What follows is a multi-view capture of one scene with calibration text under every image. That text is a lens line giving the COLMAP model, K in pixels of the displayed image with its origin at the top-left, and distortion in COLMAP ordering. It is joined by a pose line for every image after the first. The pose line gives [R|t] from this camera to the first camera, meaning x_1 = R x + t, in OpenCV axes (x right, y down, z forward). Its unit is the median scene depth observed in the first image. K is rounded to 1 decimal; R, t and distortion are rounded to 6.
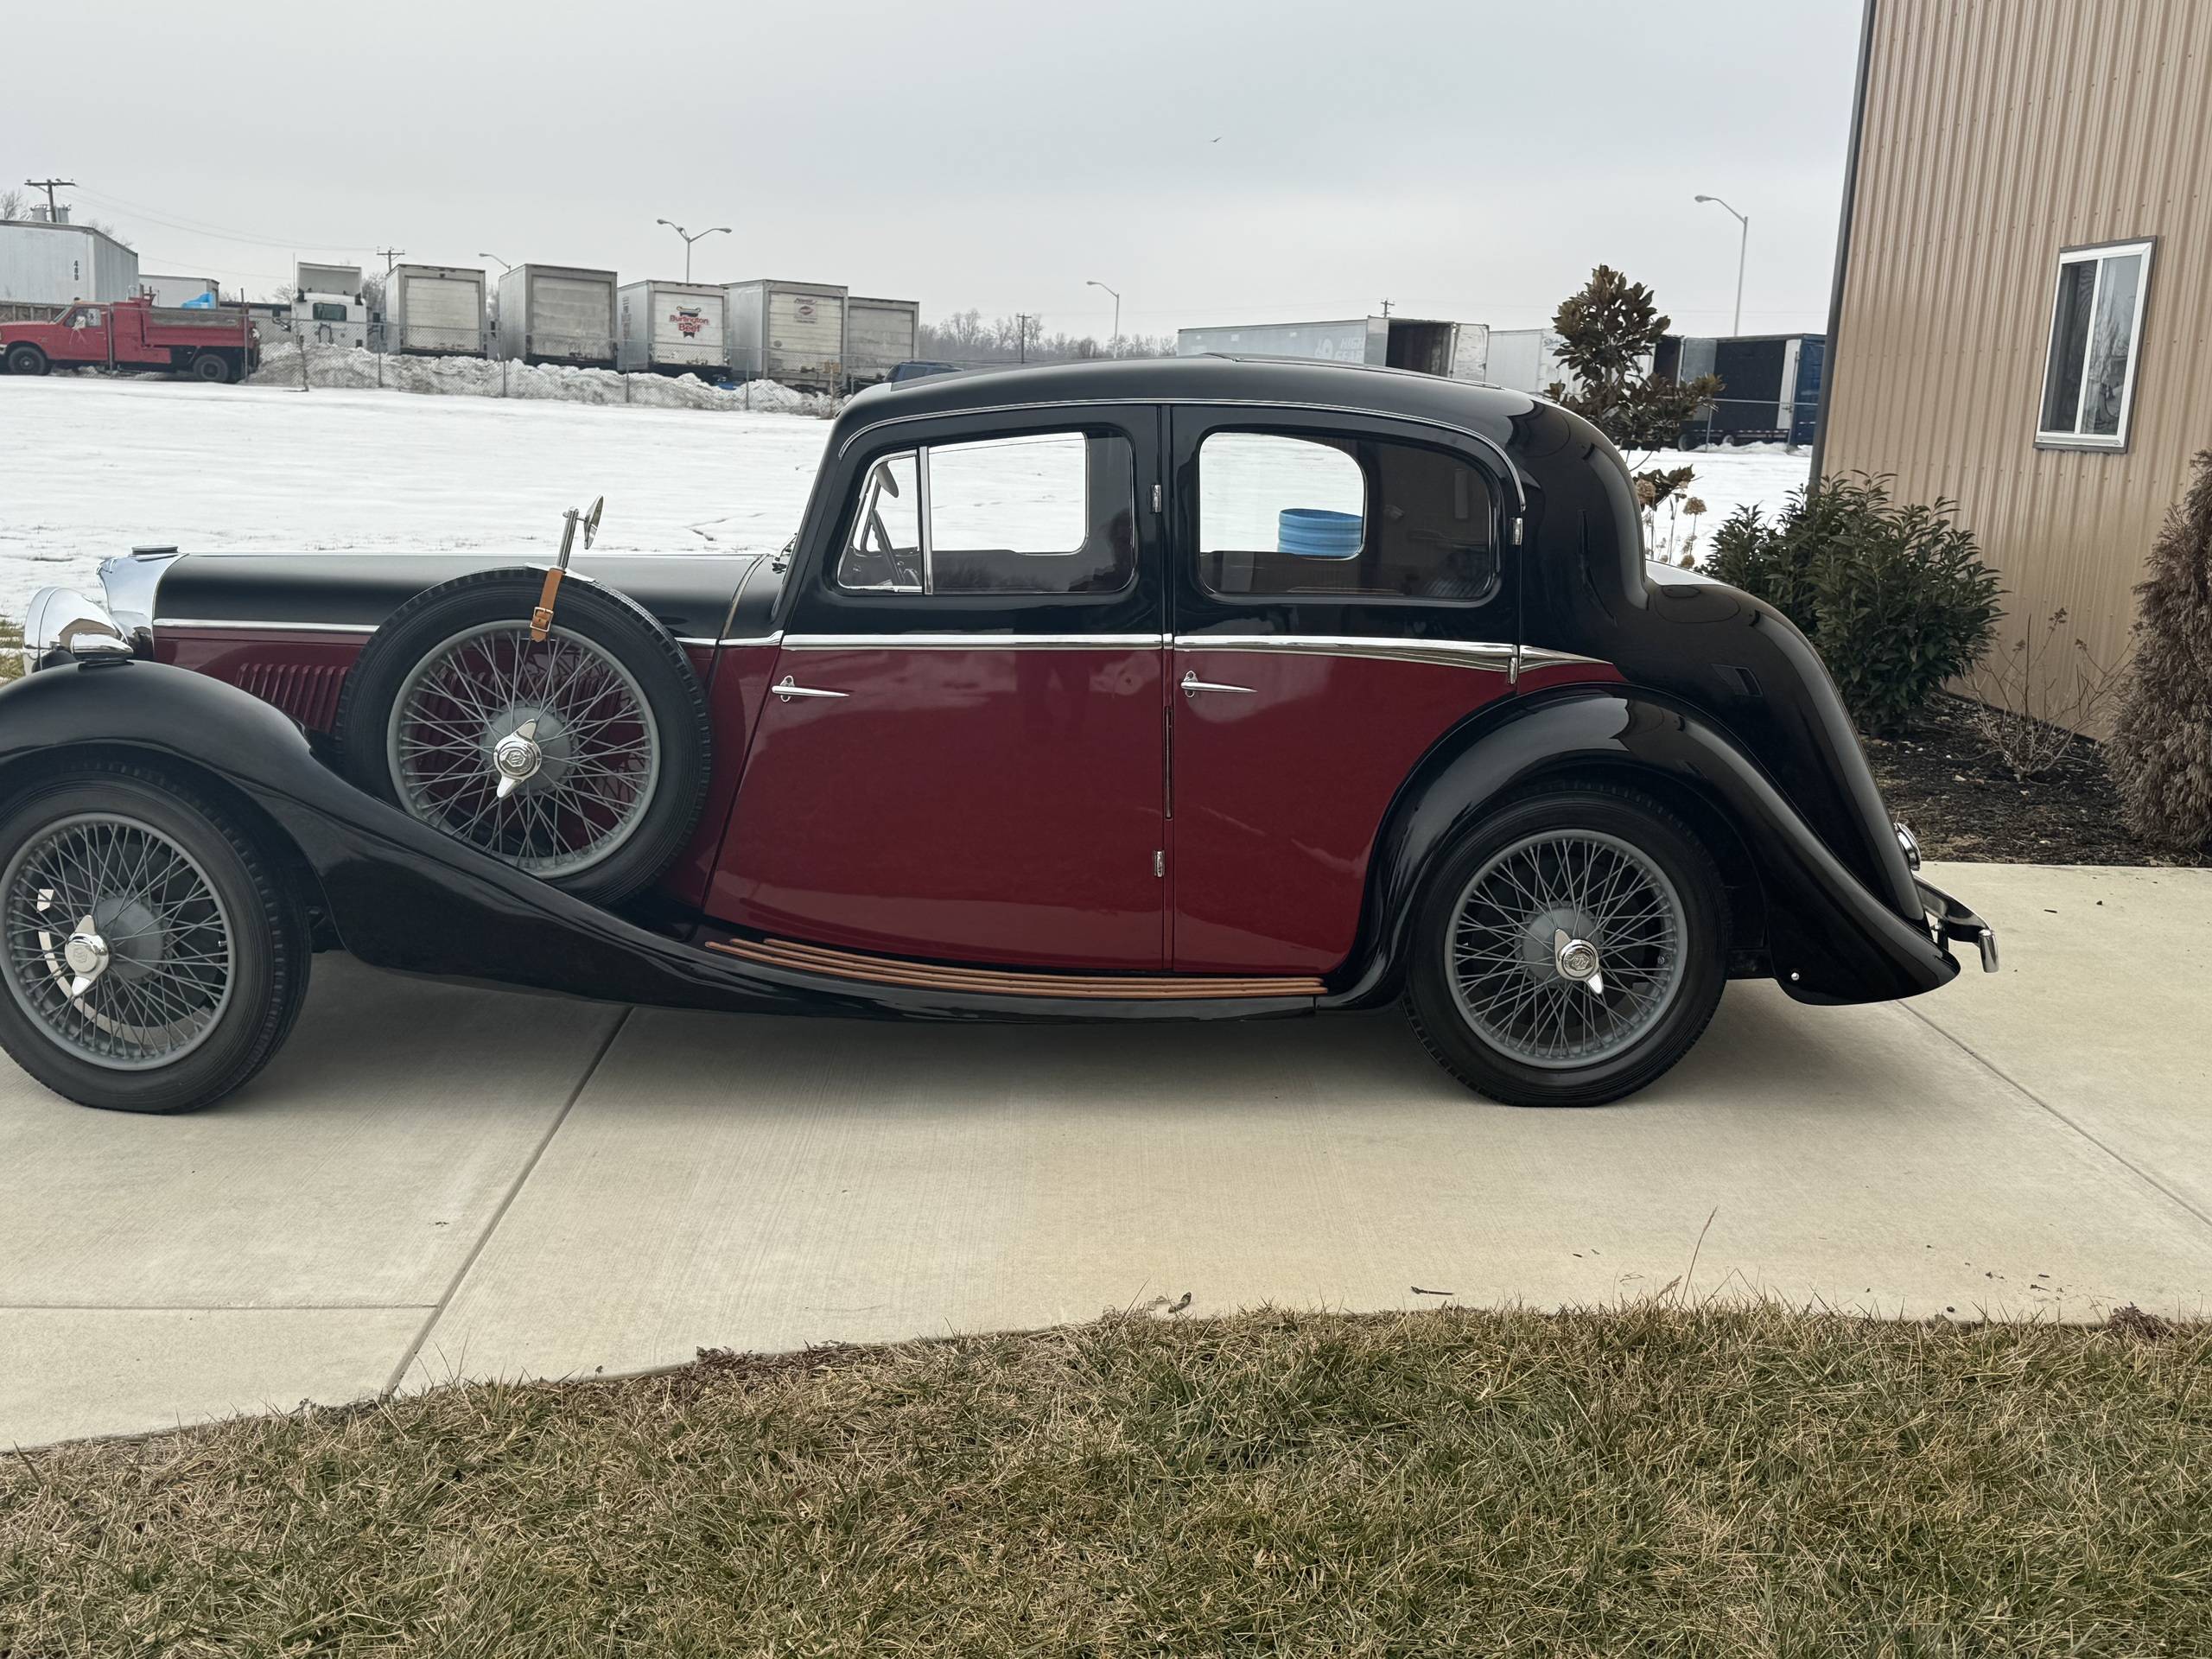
lens RADIAL K [[2202.1, 0, 1125.5], [0, 2202.1, 838.1], [0, 0, 1]] dist [0.050488, 0.000000]
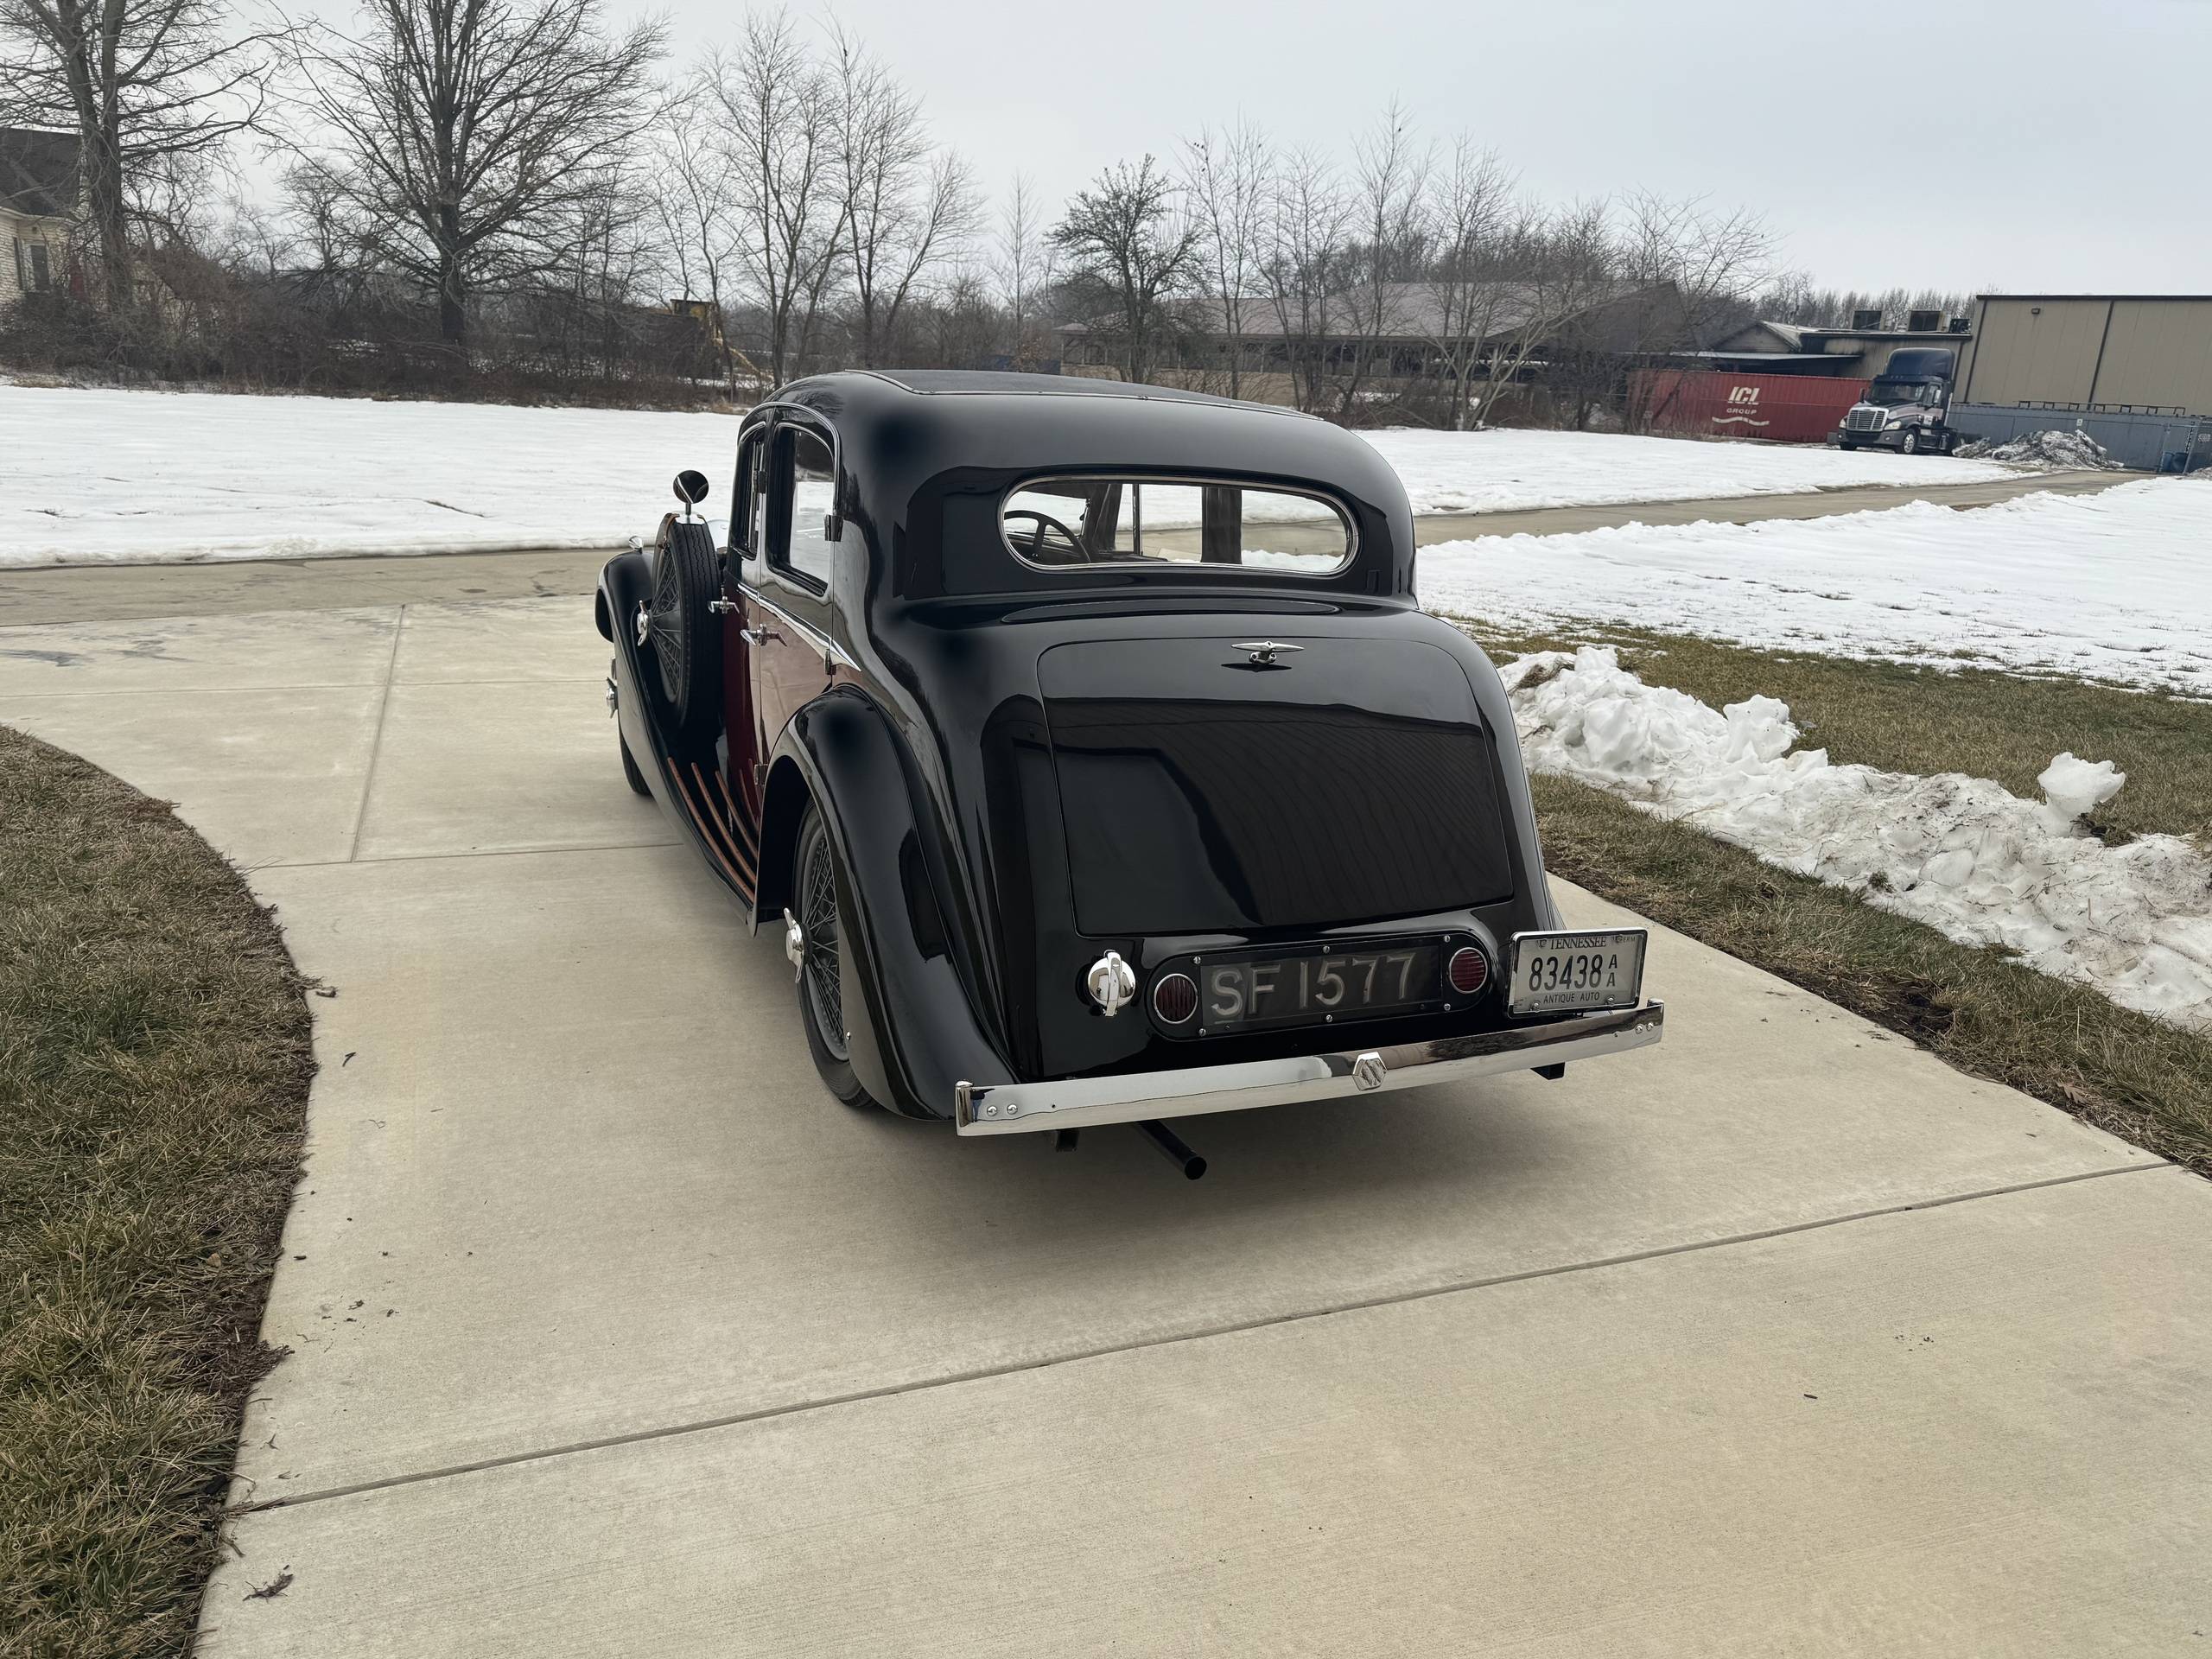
lens RADIAL K [[1557.2, 0, 1102.2], [0, 1557.2, 846.8], [0, 0, 1]] dist [0.052120, -0.062206]
pose [[0.333532, 0.240002, -0.911677, 0.907757], [-0.226883, 0.959064, 0.169473, -0.145828], [0.915030, 0.150320, 0.374331, 0.847384]]
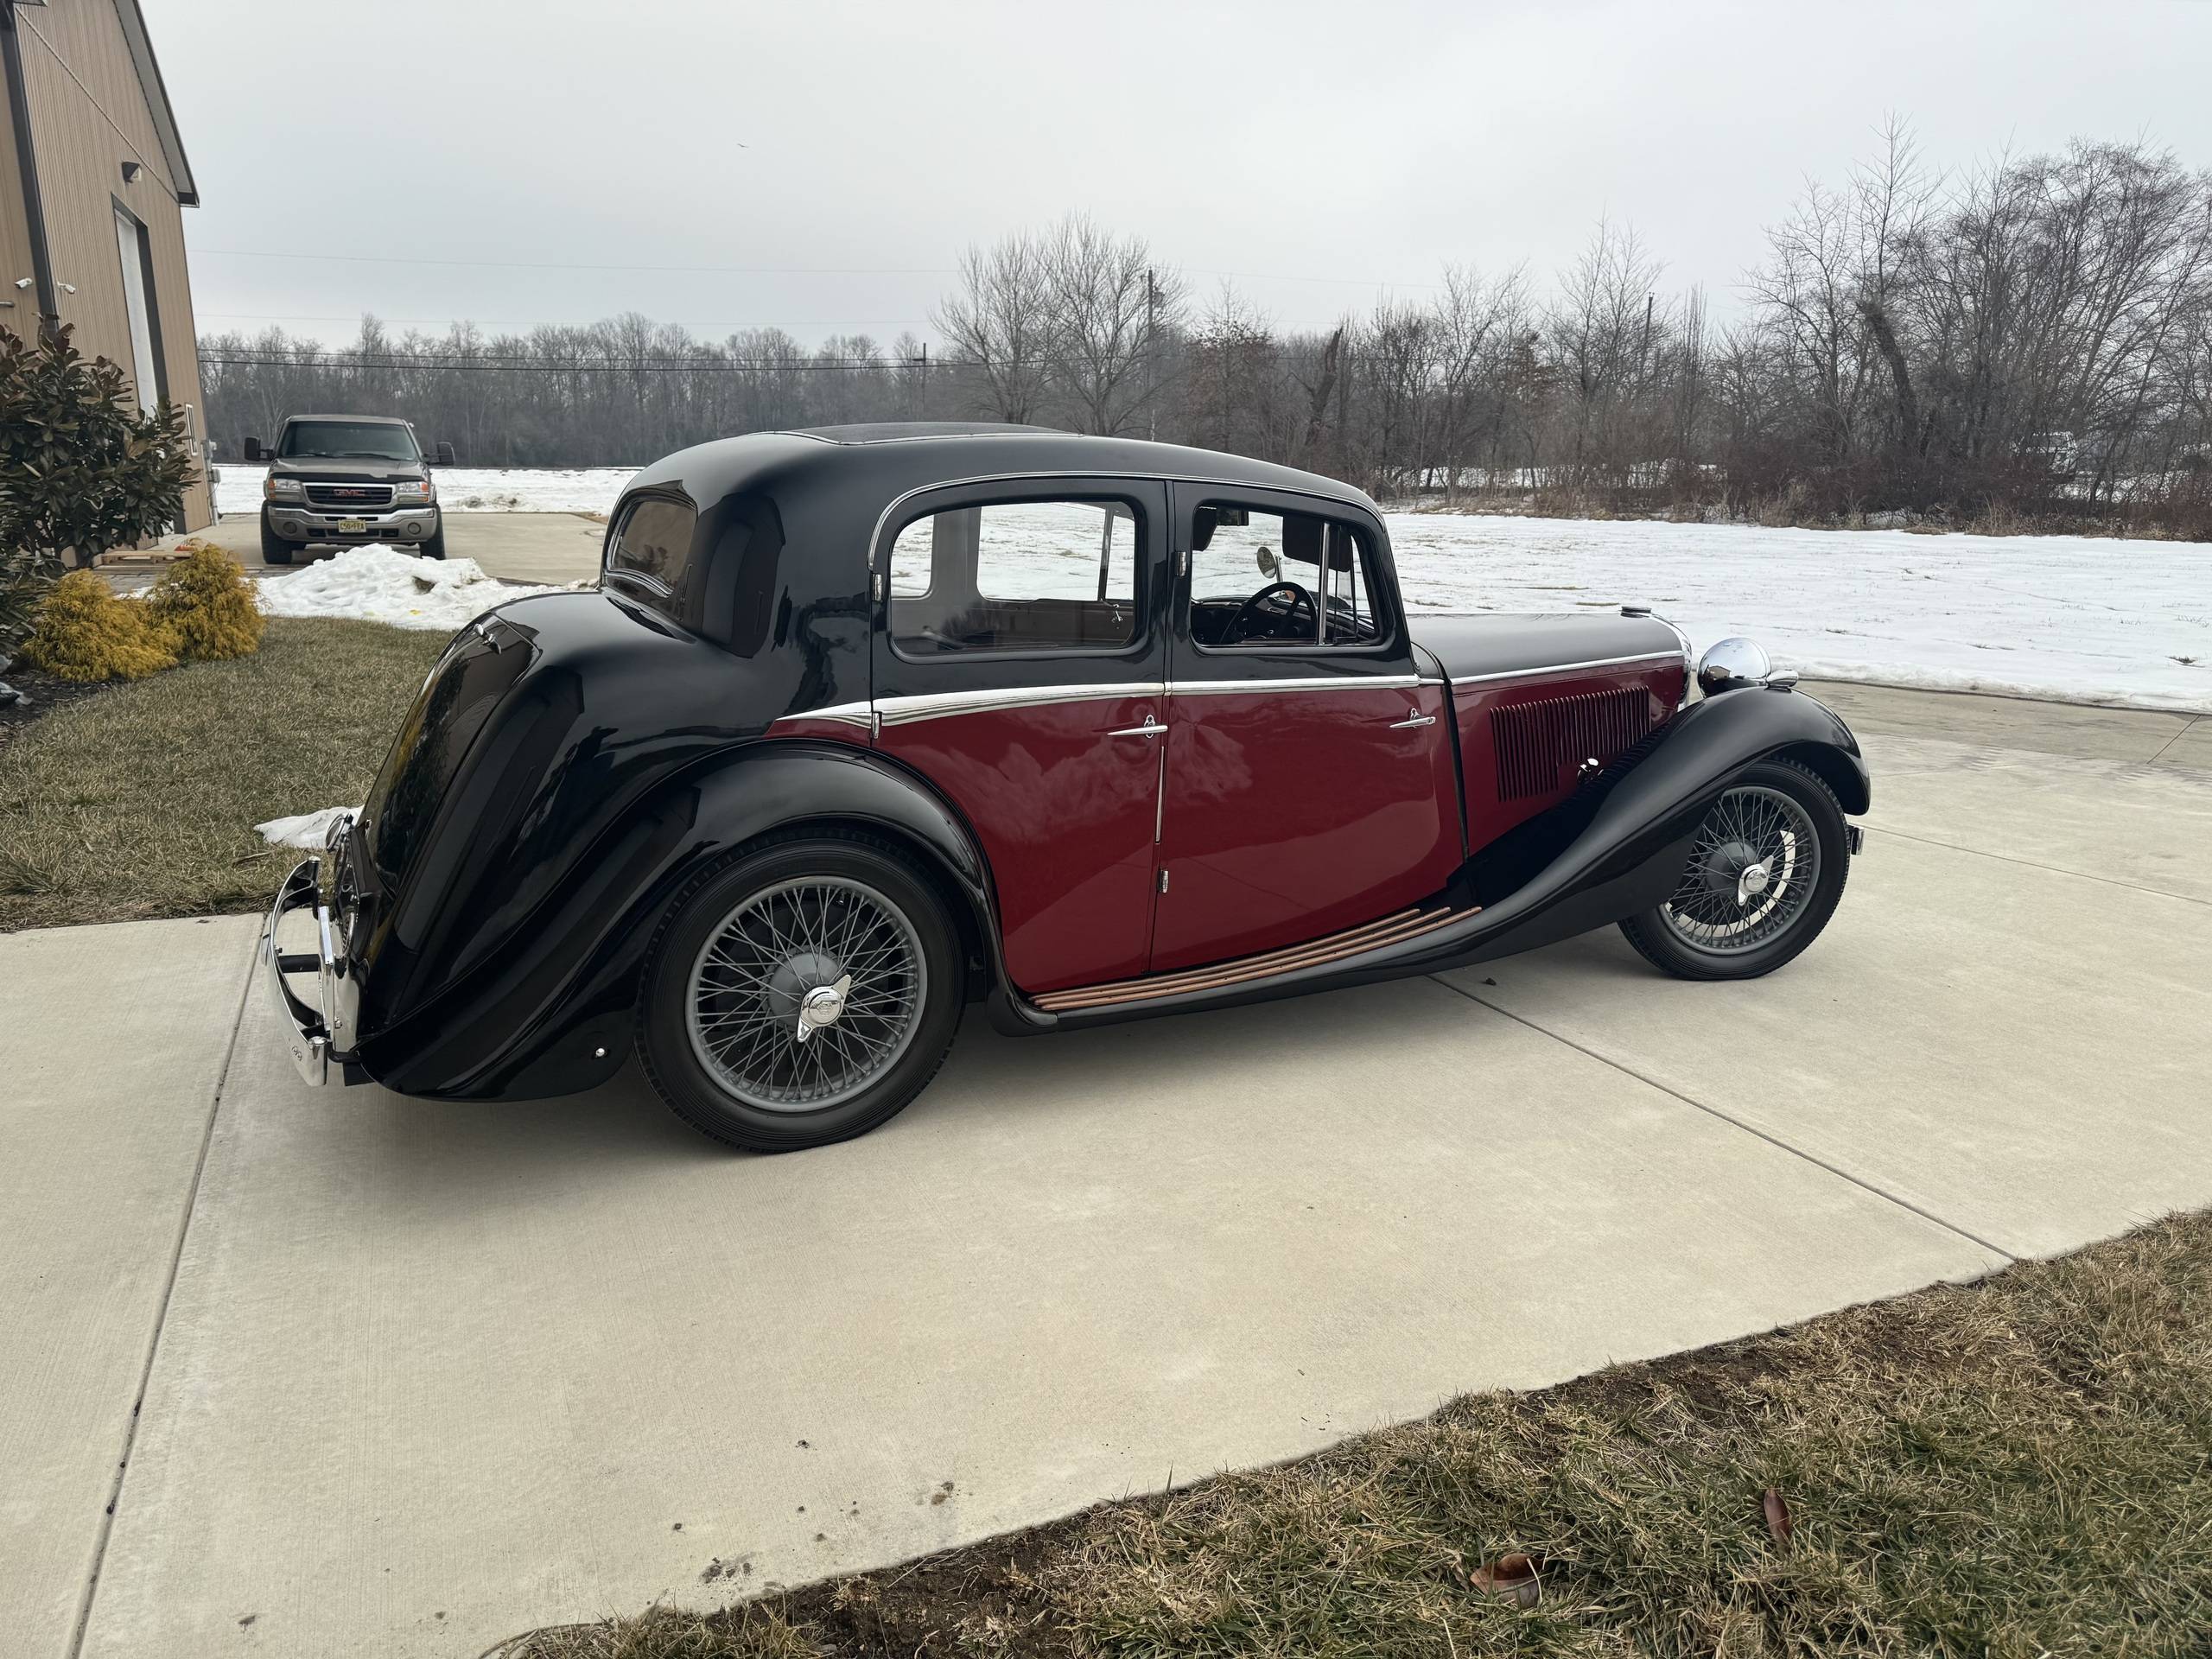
lens RADIAL K [[1557.2, 0, 1129.7], [0, 1557.2, 835.4], [0, 0, 1]] dist [0.052120, -0.062206]
pose [[-0.920797, 0.033971, -0.388560, 0.315710], [-0.125782, 0.917116, 0.378255, -0.371433], [0.369204, 0.397170, -0.840205, 1.957503]]
